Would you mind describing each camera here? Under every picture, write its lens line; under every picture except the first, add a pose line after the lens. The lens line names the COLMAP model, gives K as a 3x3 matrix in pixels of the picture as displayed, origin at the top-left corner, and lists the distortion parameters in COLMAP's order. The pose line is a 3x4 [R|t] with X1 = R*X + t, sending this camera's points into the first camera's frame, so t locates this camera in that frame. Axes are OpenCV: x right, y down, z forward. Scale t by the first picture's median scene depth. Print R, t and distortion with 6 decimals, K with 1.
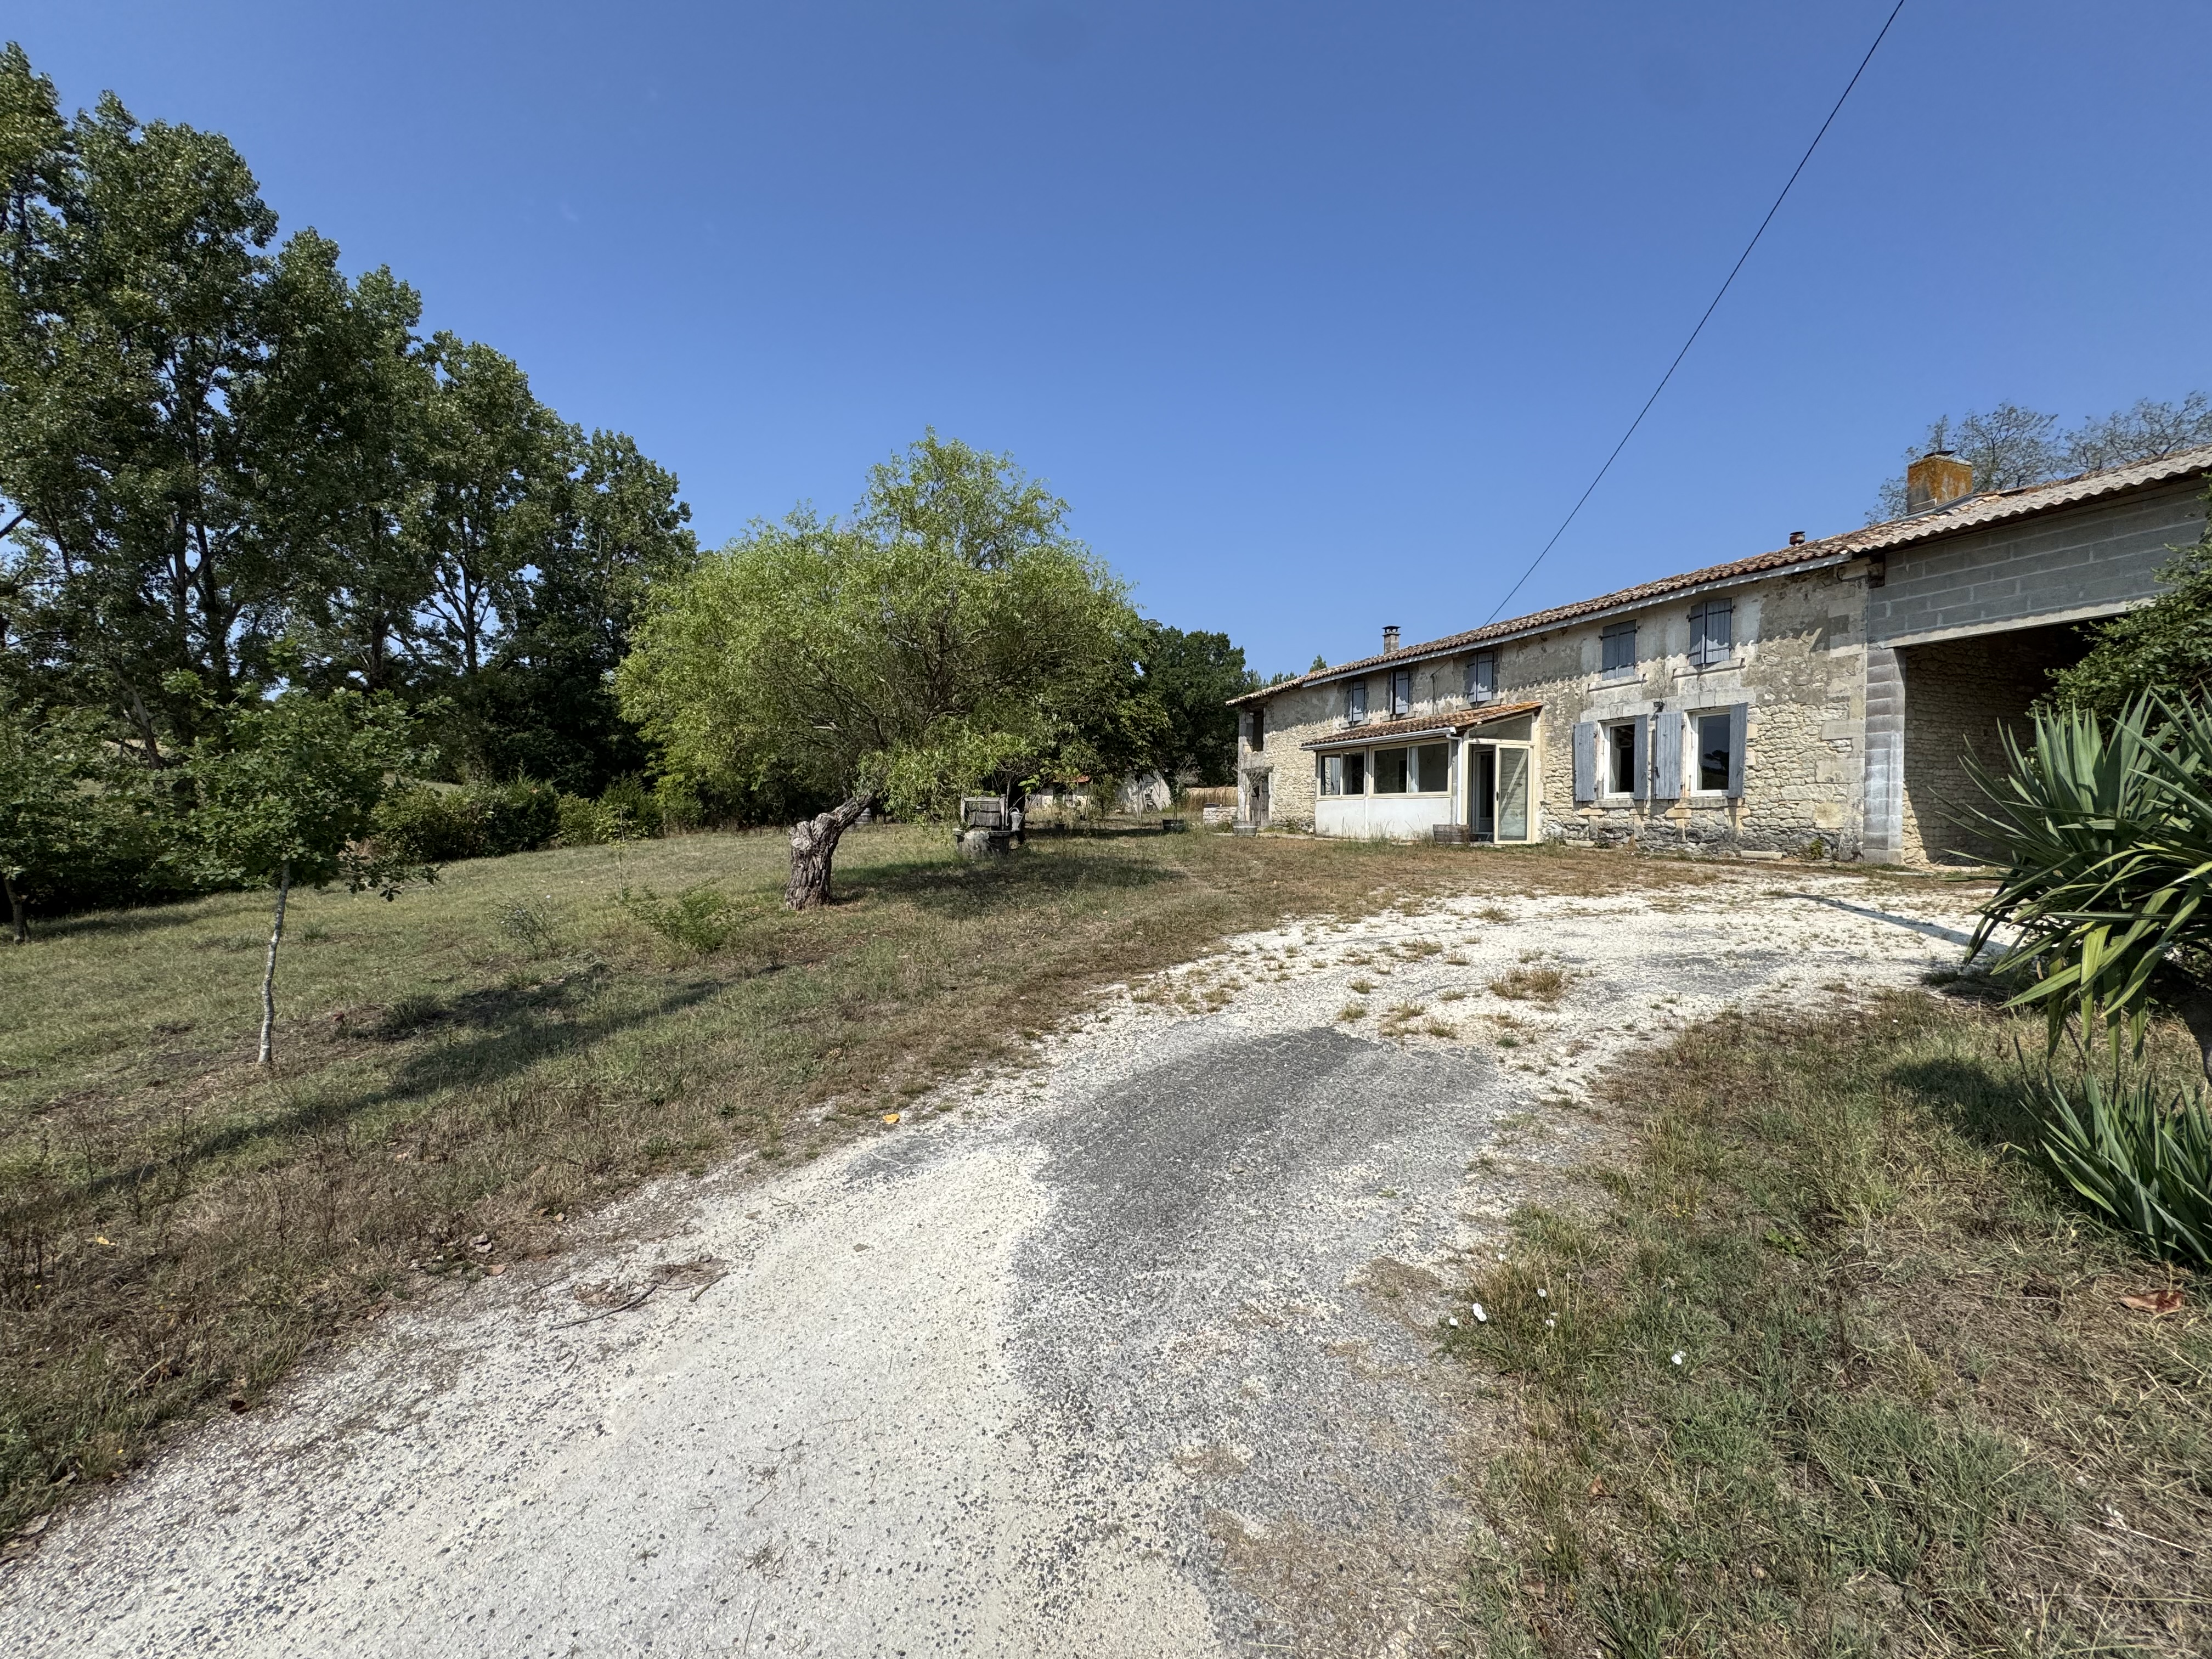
lens RADIAL K [[890.8, 0, 1107.5], [0, 890.8, 833.2], [0, 0, 1]] dist [0.000004, 0.000389]
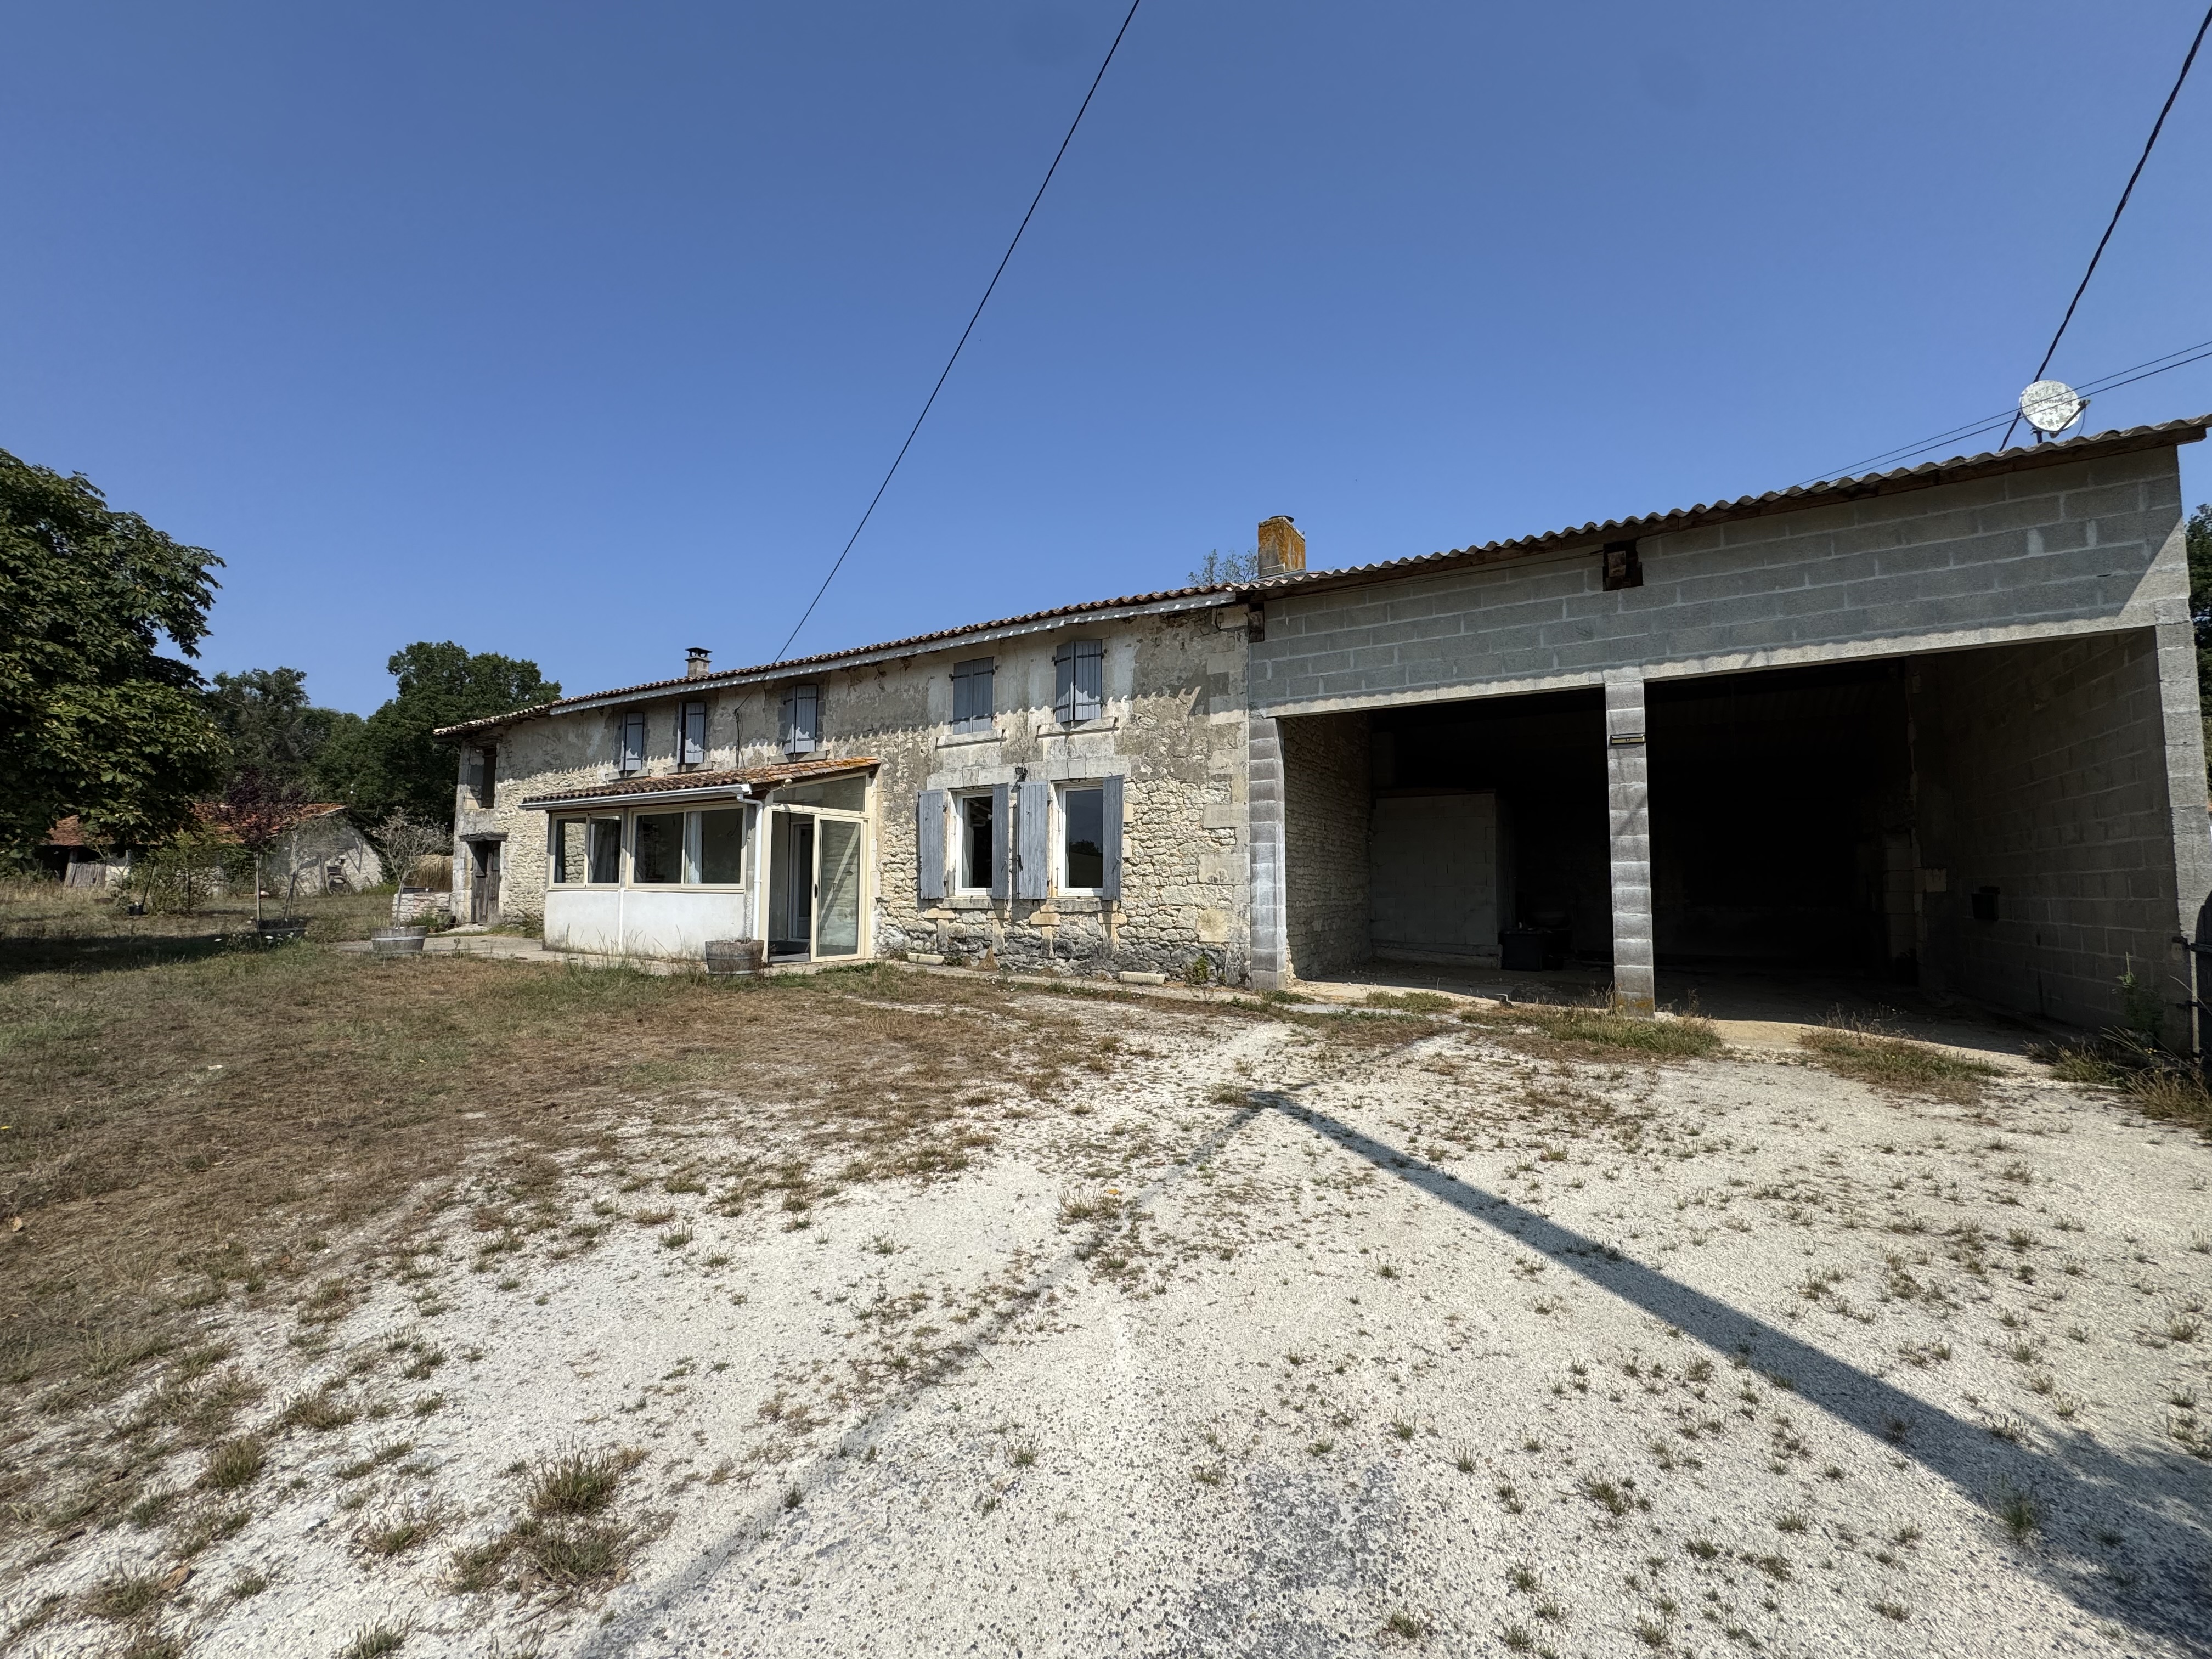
lens RADIAL K [[890.8, 0, 1098.5], [0, 890.8, 836.8], [0, 0, 1]] dist [0.000004, 0.000389]
pose [[0.783361, 0.032681, 0.620707, 0.207270], [0.012150, 0.997621, -0.067860, -0.038053], [-0.621448, 0.060700, 0.781101, 0.377290]]
